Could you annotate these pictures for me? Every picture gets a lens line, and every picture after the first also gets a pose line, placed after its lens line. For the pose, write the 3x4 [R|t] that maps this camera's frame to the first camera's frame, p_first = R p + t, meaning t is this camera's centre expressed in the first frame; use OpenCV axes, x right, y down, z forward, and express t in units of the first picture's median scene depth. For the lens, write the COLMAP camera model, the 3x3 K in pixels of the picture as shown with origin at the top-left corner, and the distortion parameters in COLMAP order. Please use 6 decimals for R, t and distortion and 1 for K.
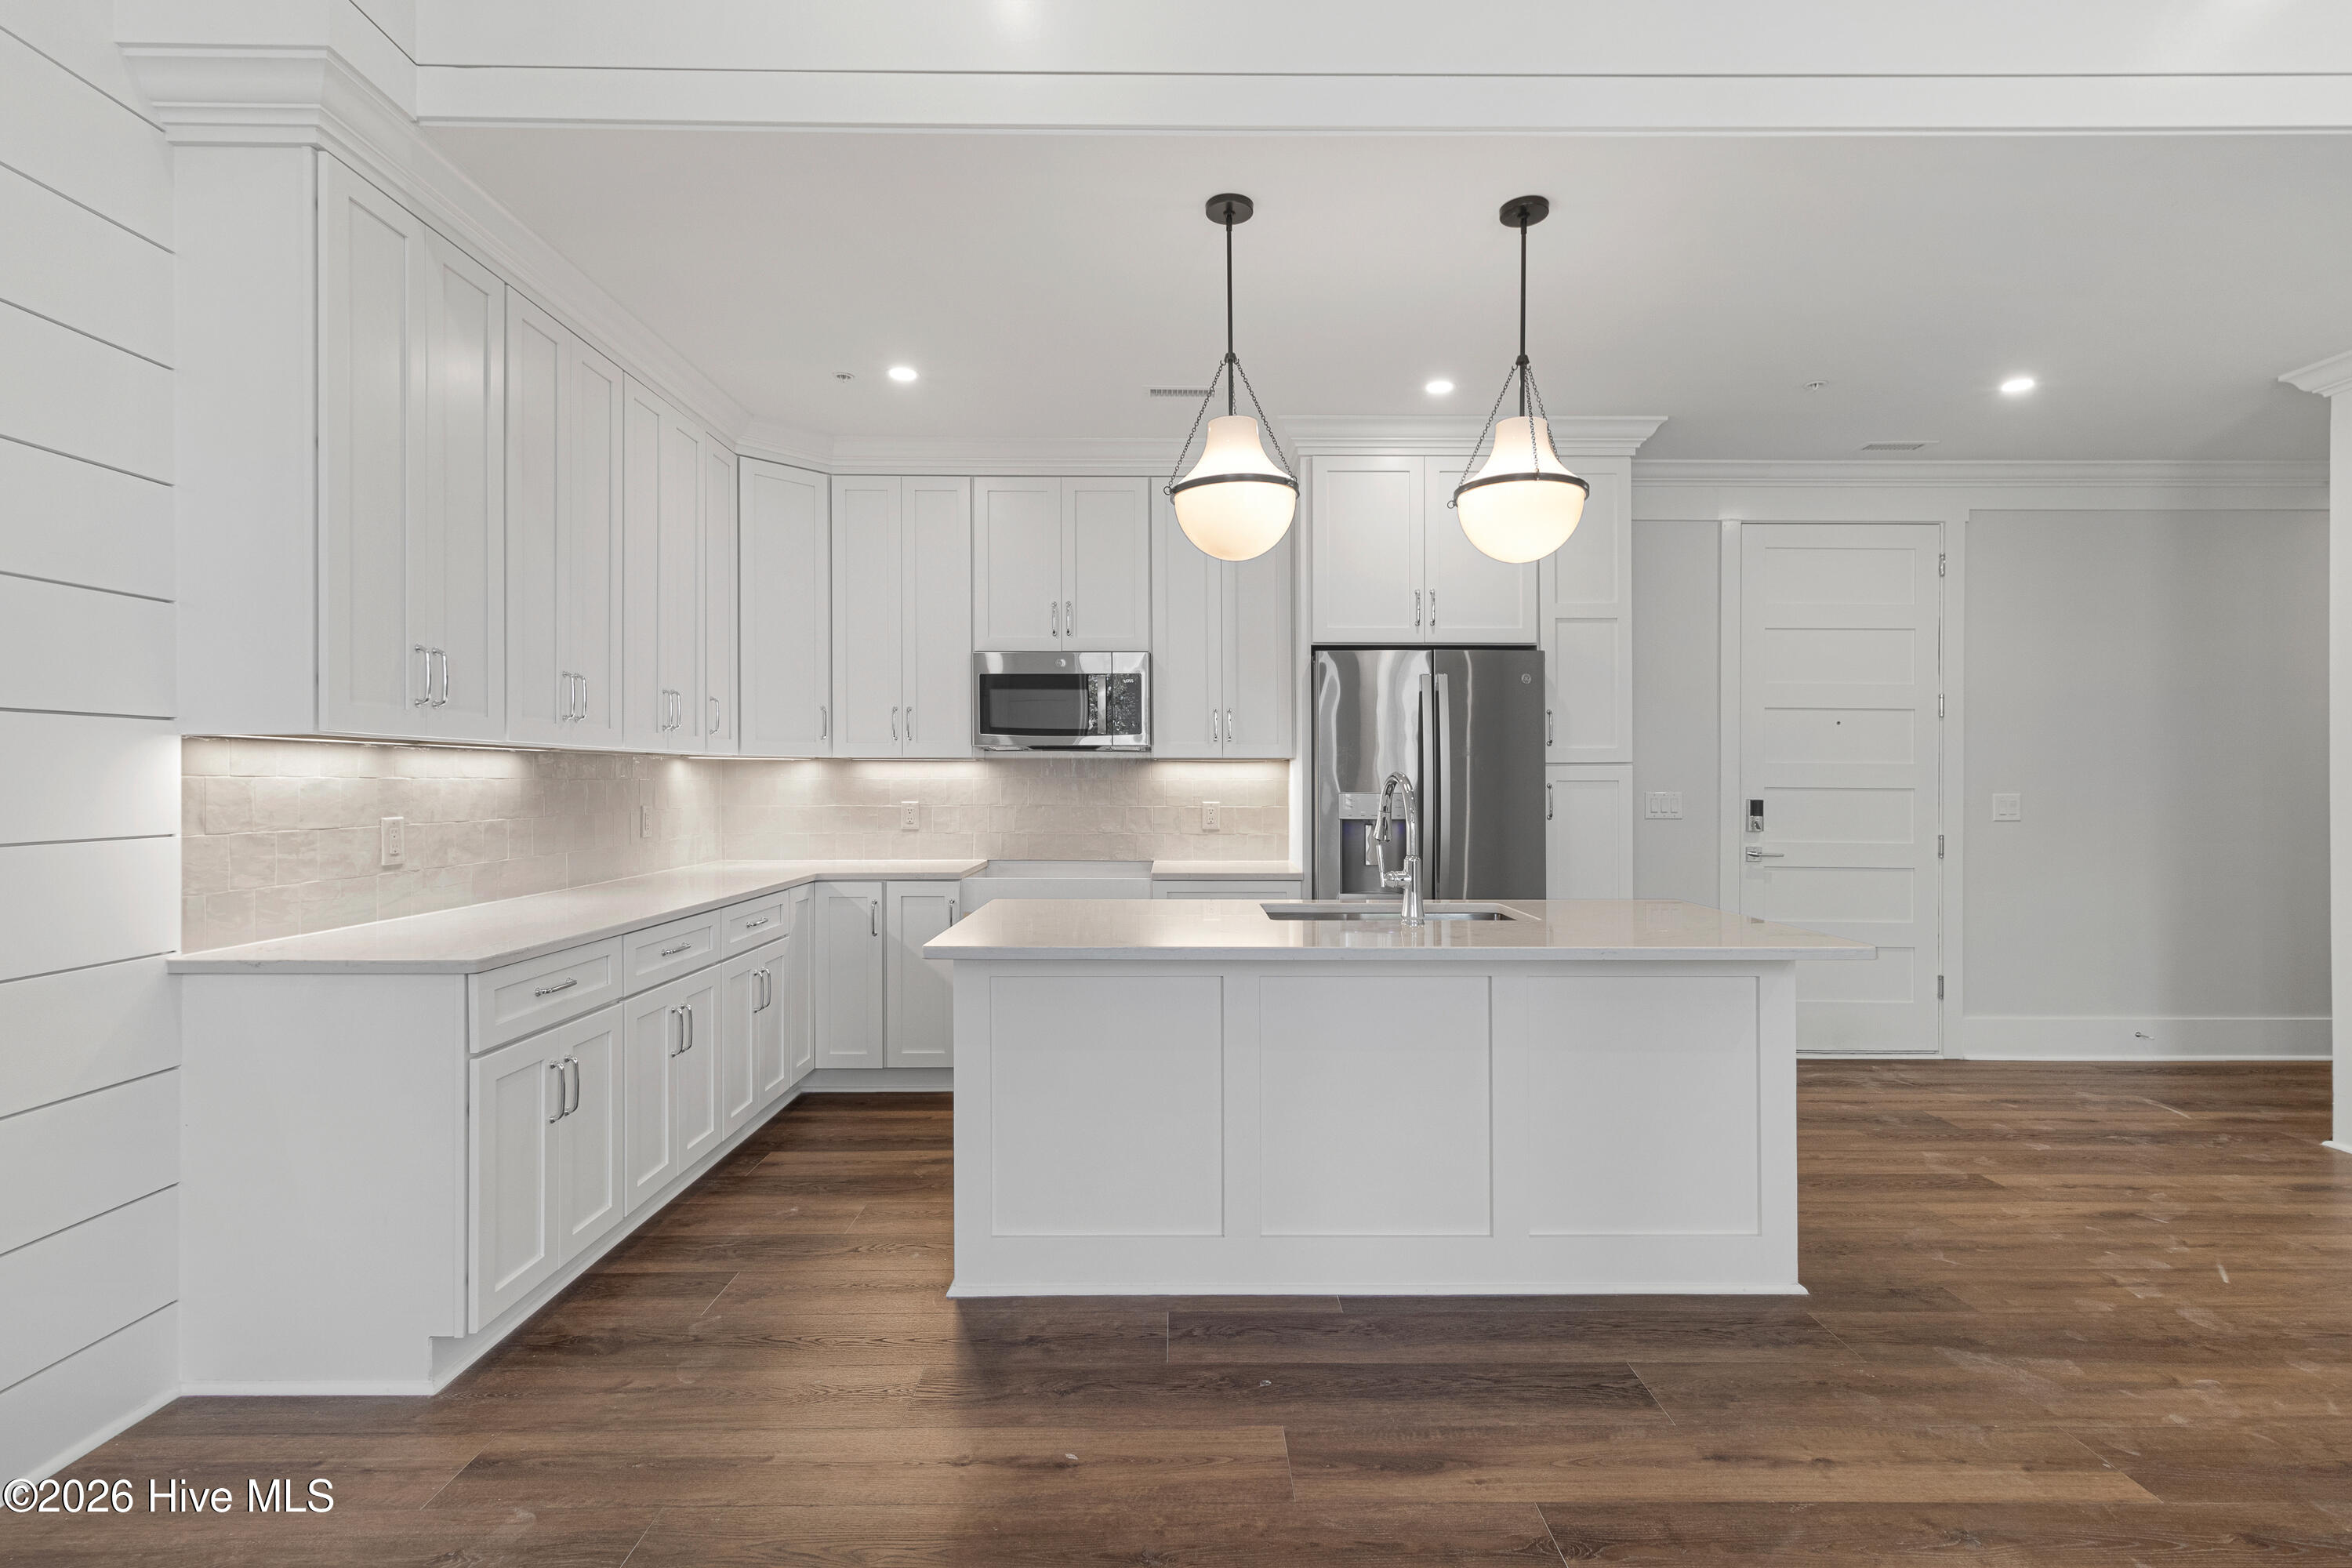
lens RADIAL K [[1097.3, 0, 1098.8], [0, 1097.3, 770.6], [0, 0, 1]] dist [0.005209, 0.001413]
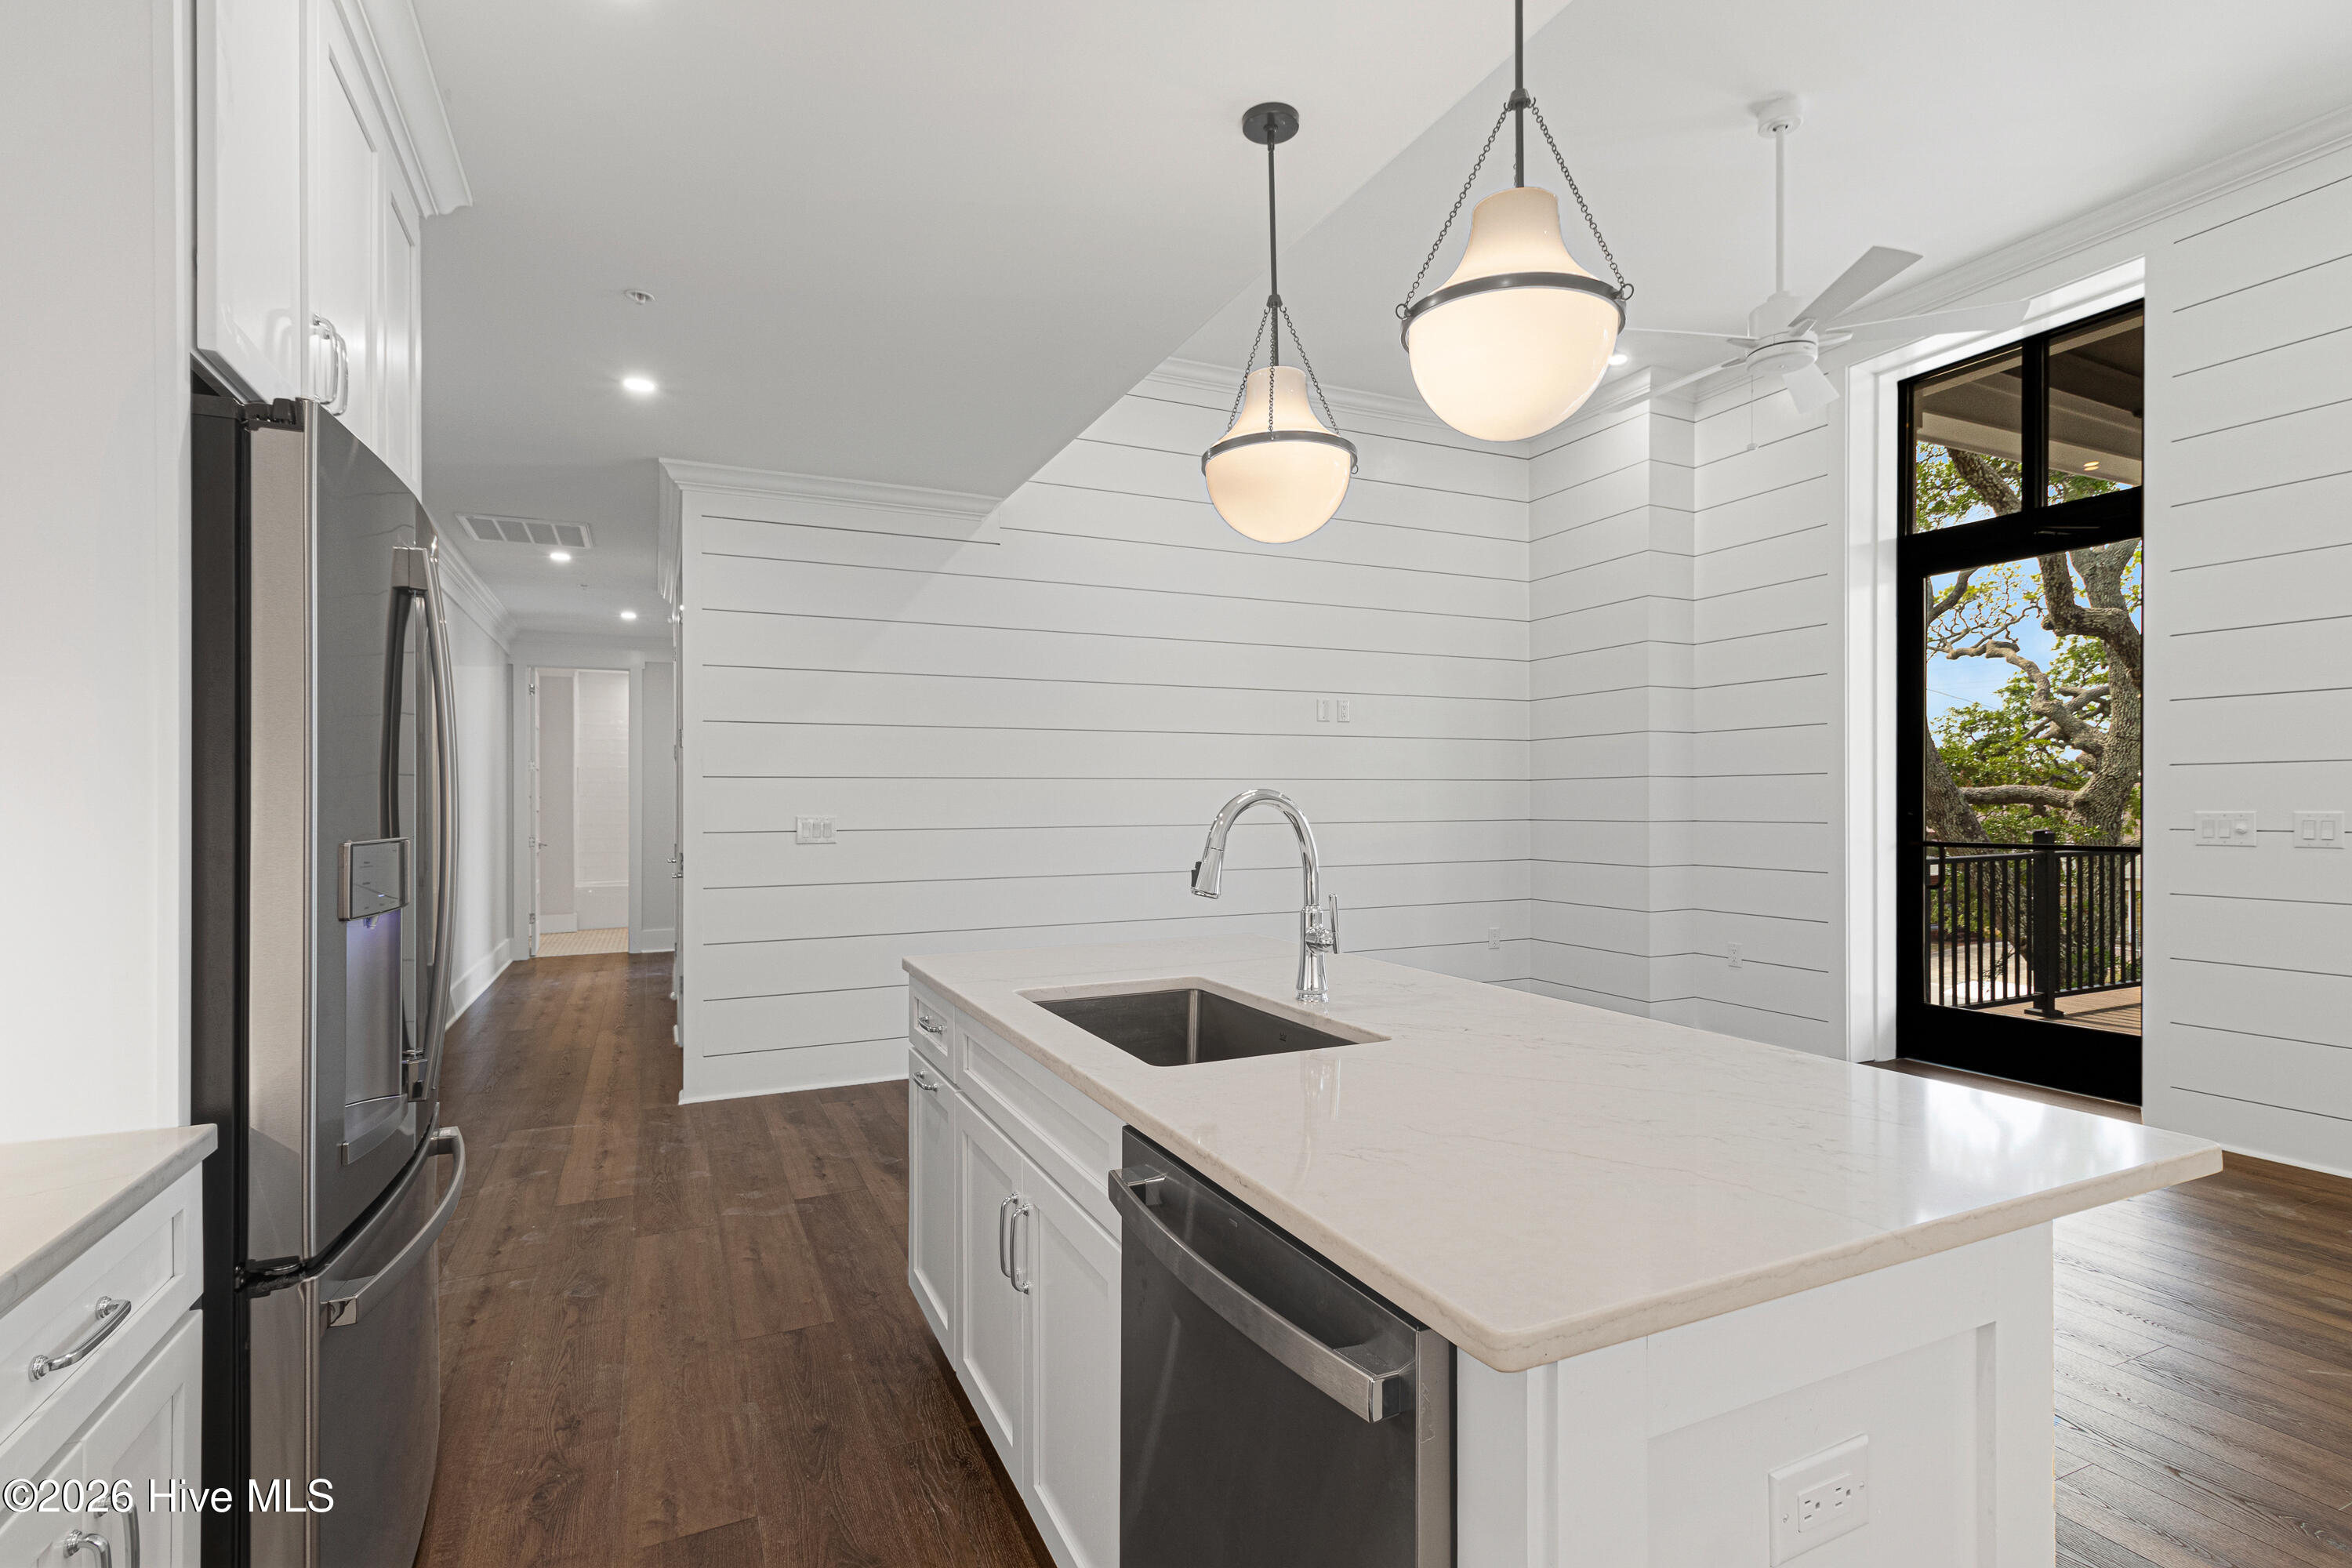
lens RADIAL K [[1097.3, 0, 1192.3], [0, 1097.3, 805.1], [0, 0, 1]] dist [0.005209, 0.001413]
pose [[-0.440438, 0.002604, 0.897779, -0.248341], [0.000084, 0.999996, -0.002859, 0.015427], [-0.897783, -0.001184, -0.440437, 1.132285]]
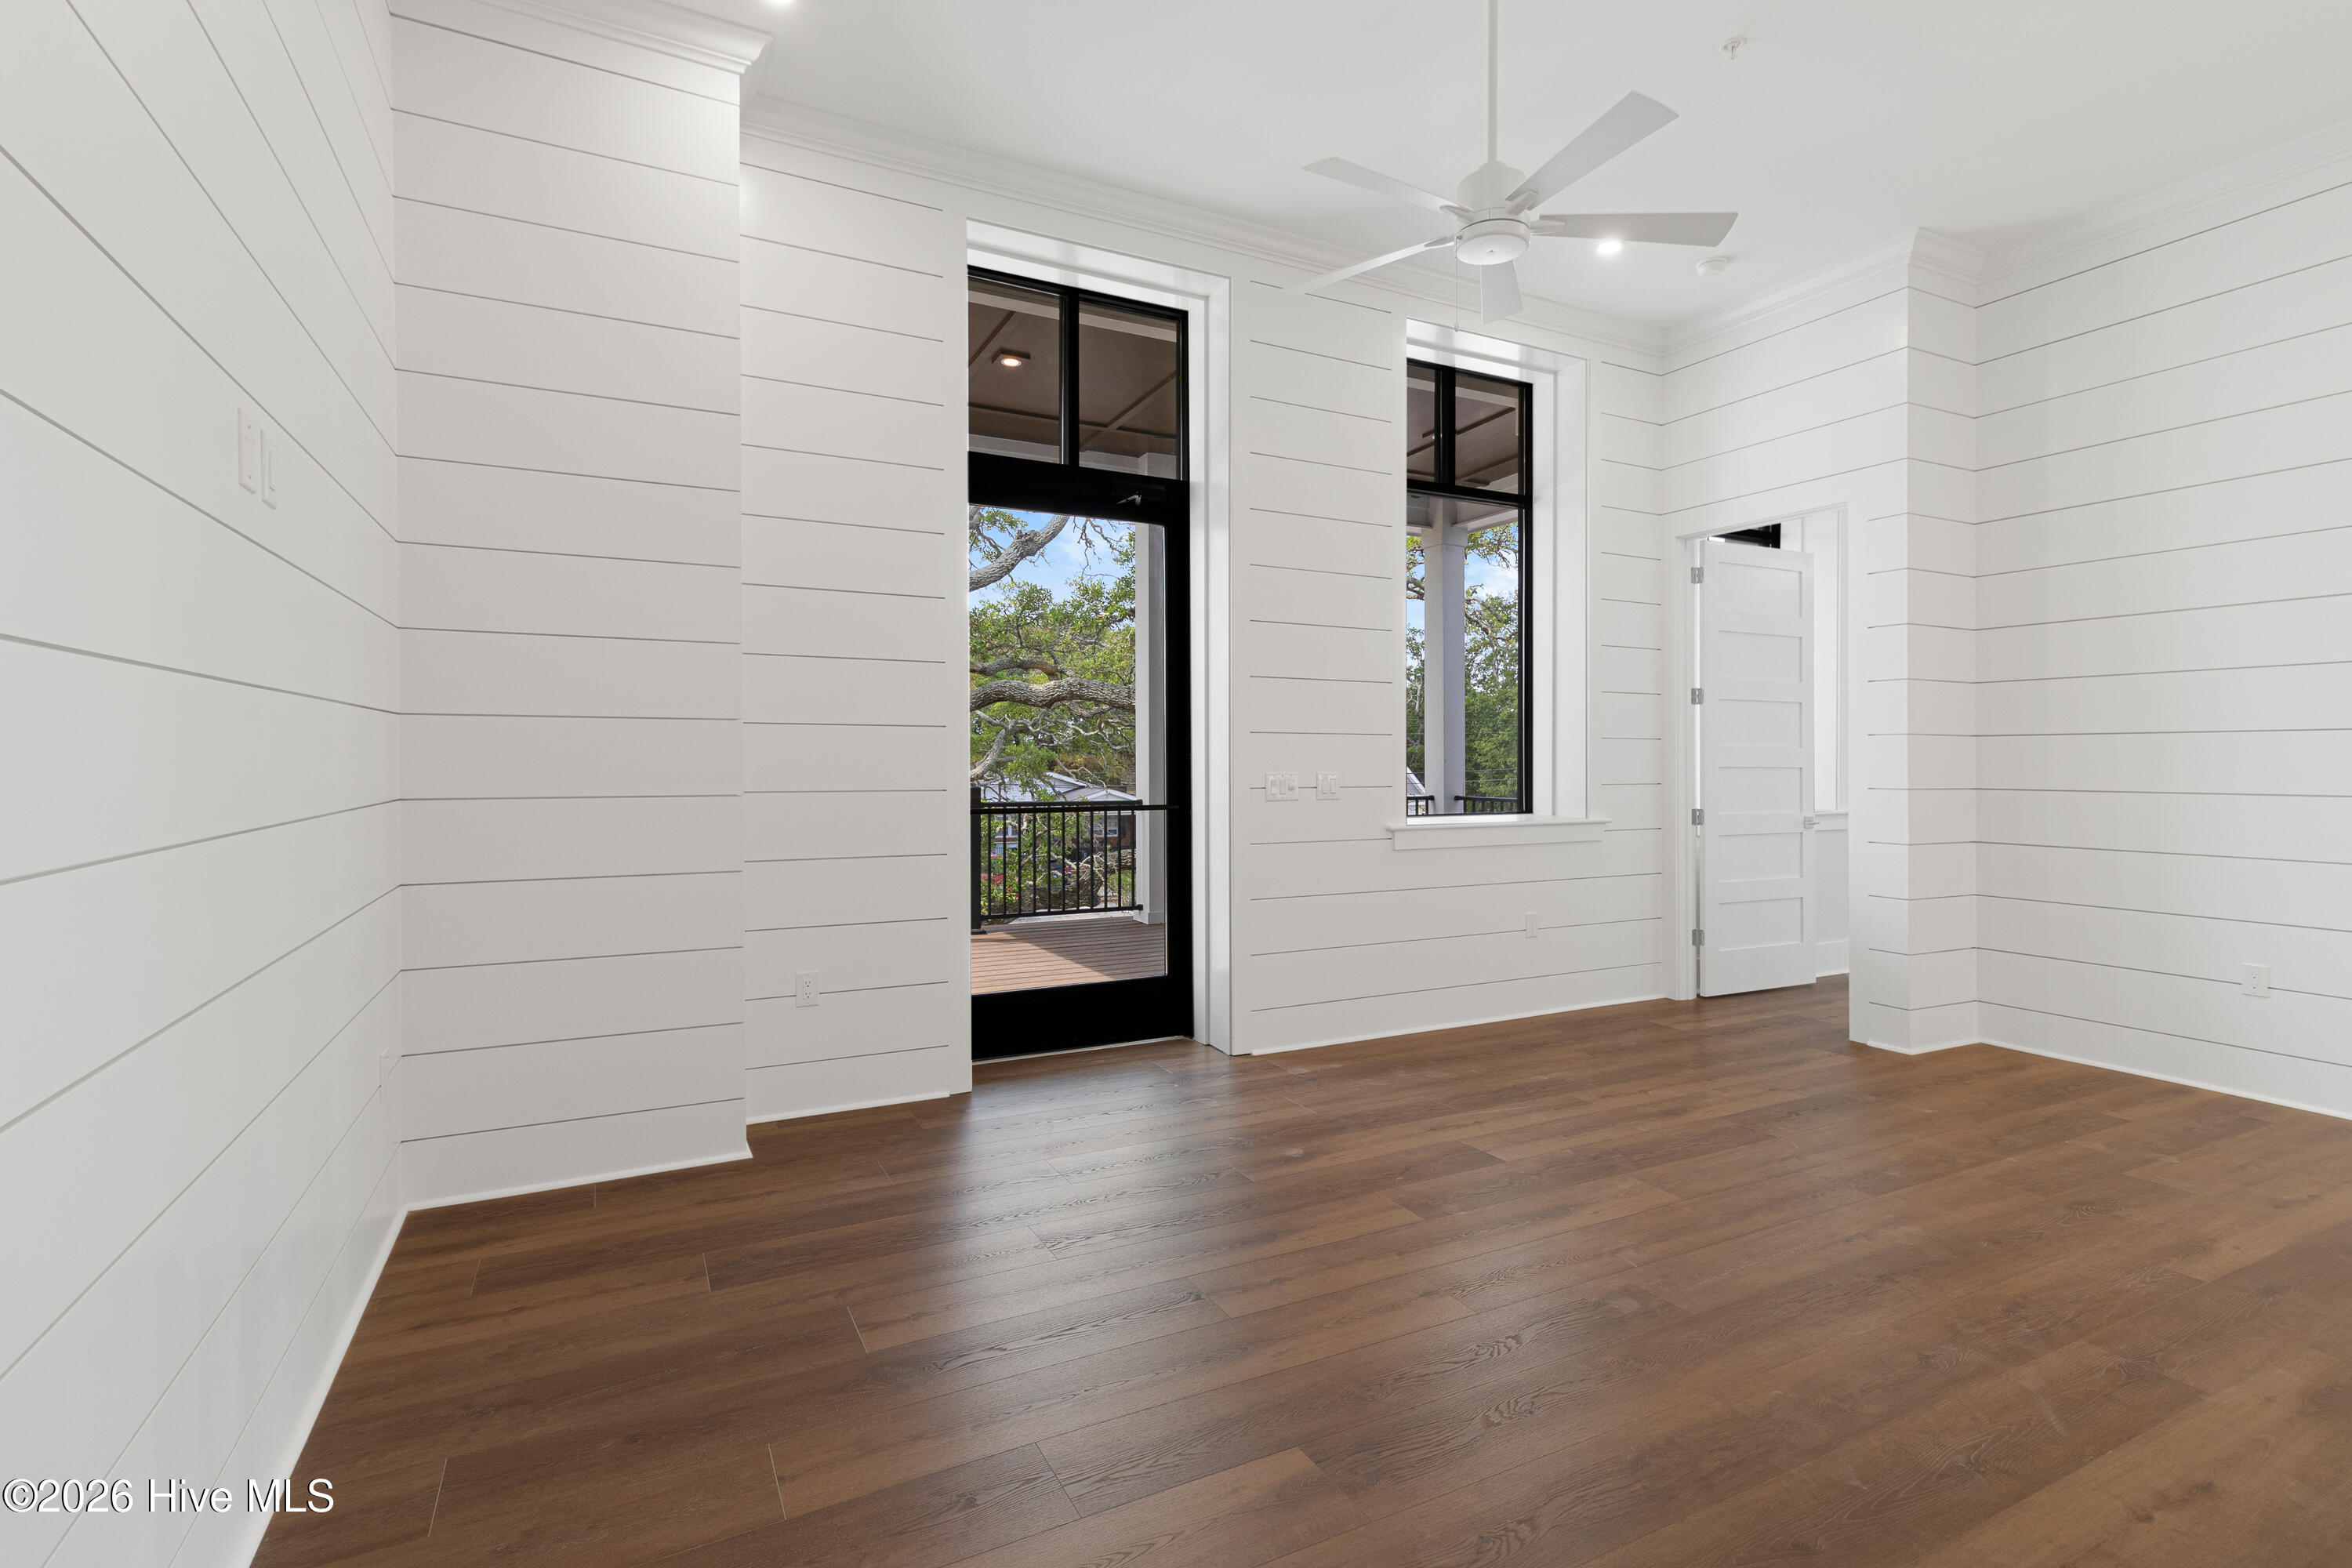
lens RADIAL K [[1097.3, 0, 1199.9], [0, 1097.3, 777.7], [0, 0, 1]] dist [0.005209, 0.001413]
pose [[-0.884886, 0.002042, -0.465804, 1.036055], [-0.002362, 0.999958, 0.008871, 0.013924], [0.465802, 0.008950, -0.884844, 0.852020]]
